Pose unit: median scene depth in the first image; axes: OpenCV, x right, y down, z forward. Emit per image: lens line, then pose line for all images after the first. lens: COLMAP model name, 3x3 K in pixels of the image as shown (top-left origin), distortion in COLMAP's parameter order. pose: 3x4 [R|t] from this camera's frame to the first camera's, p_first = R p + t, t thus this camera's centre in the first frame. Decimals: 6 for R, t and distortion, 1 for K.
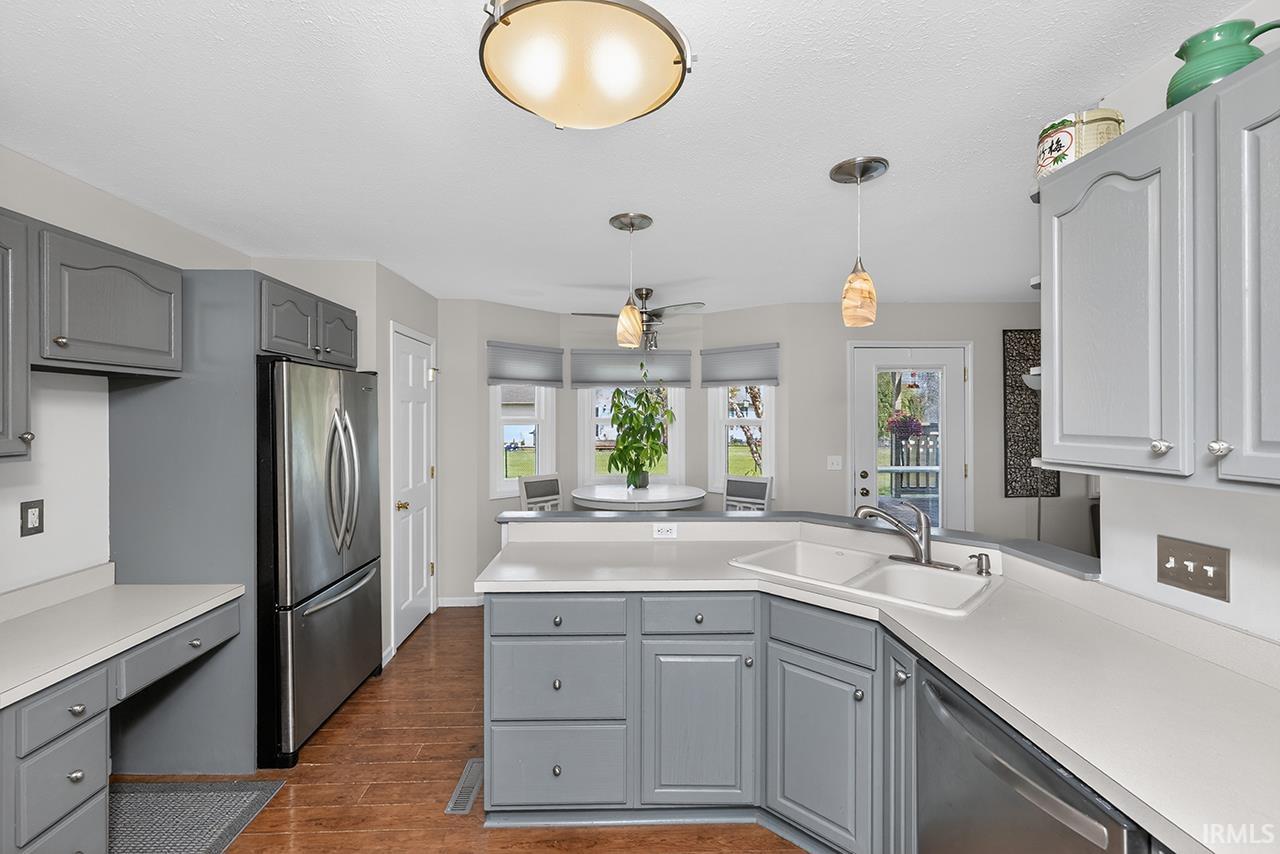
lens RADIAL K [[555.2, 0, 640.0], [0, 555.2, 427.0], [0, 0, 1]] dist [-0.001807, -0.000386]
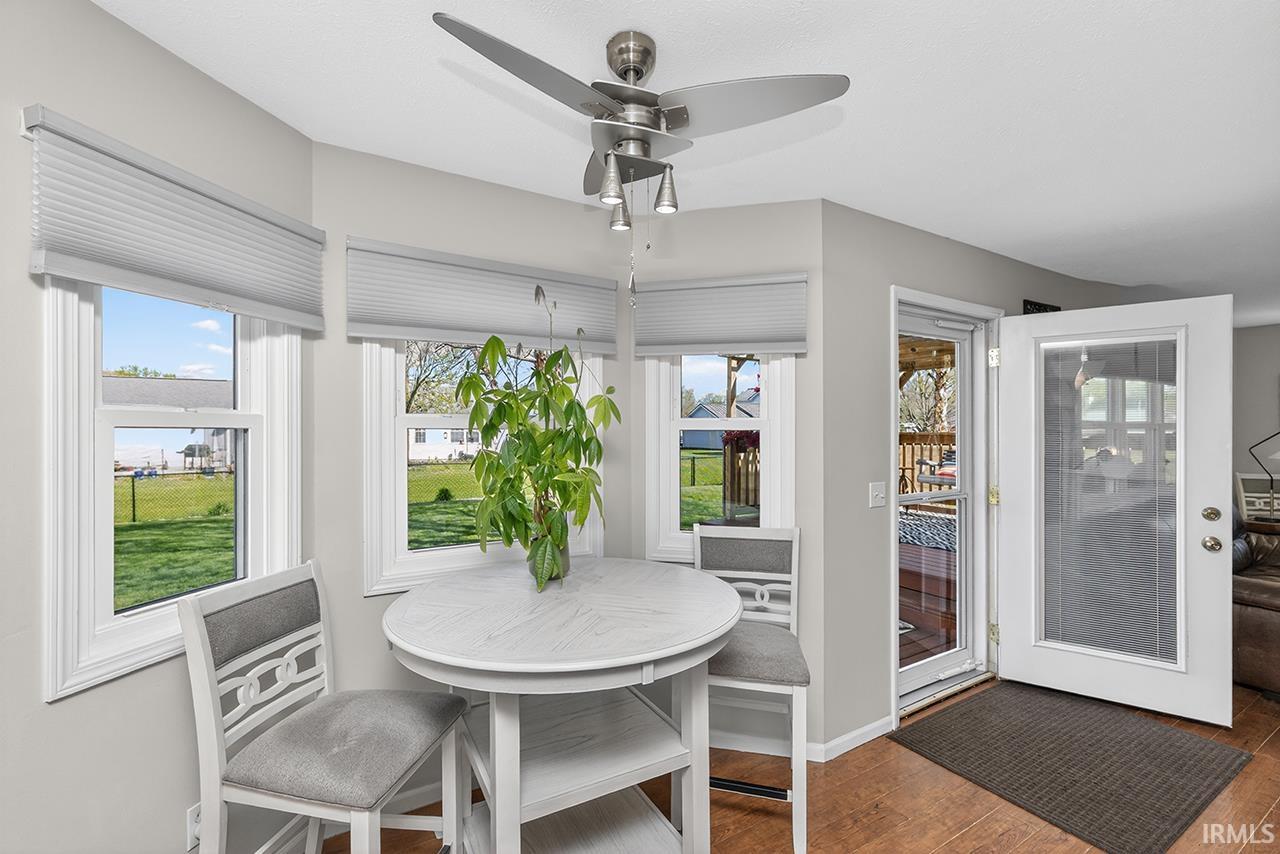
lens RADIAL K [[553.9, 0, 635.7], [0, 553.9, 436.5], [0, 0, 1]] dist [0.000784, -0.000006]
pose [[0.878086, -0.003420, 0.478490, -0.142385], [0.007983, 0.999940, -0.007504, 0.005883], [-0.478436, 0.010409, 0.878061, 0.611380]]
